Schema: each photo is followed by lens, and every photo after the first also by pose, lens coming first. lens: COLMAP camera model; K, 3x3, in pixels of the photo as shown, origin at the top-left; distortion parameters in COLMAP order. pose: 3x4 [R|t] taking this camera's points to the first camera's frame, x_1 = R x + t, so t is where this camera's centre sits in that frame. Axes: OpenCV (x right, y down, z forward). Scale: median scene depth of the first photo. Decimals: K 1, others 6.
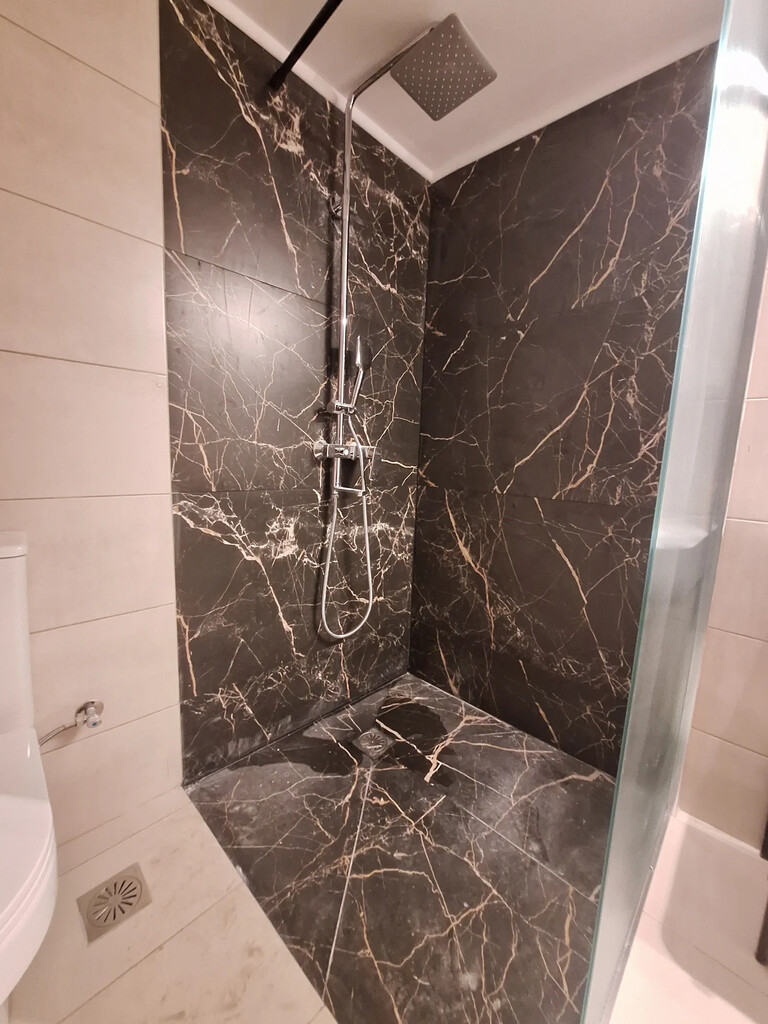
lens RADIAL K [[406.1, 0, 385.2], [0, 406.1, 516.0], [0, 0, 1]] dist [-0.002231, 0.000313]
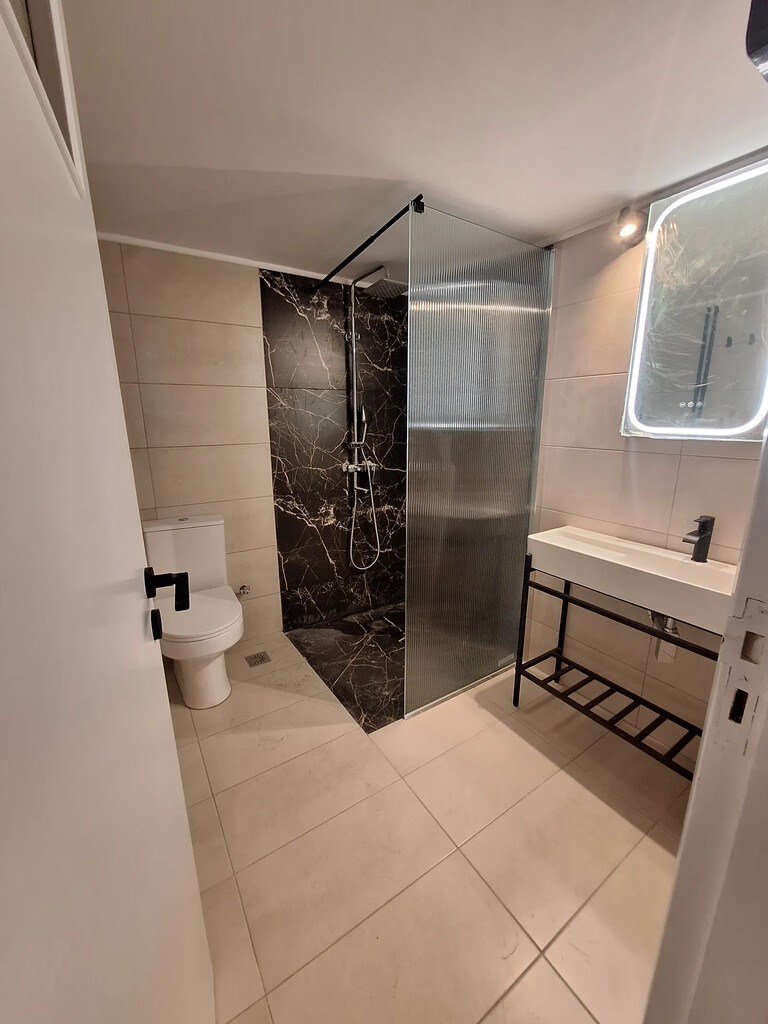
lens RADIAL K [[406.1, 0, 385.2], [0, 406.1, 516.0], [0, 0, 1]] dist [-0.002231, 0.000313]
pose [[0.973876, 0.007501, -0.226956, 0.438380], [0.011352, 0.996596, 0.081654, -0.092881], [0.226796, -0.082097, 0.970476, -0.782427]]
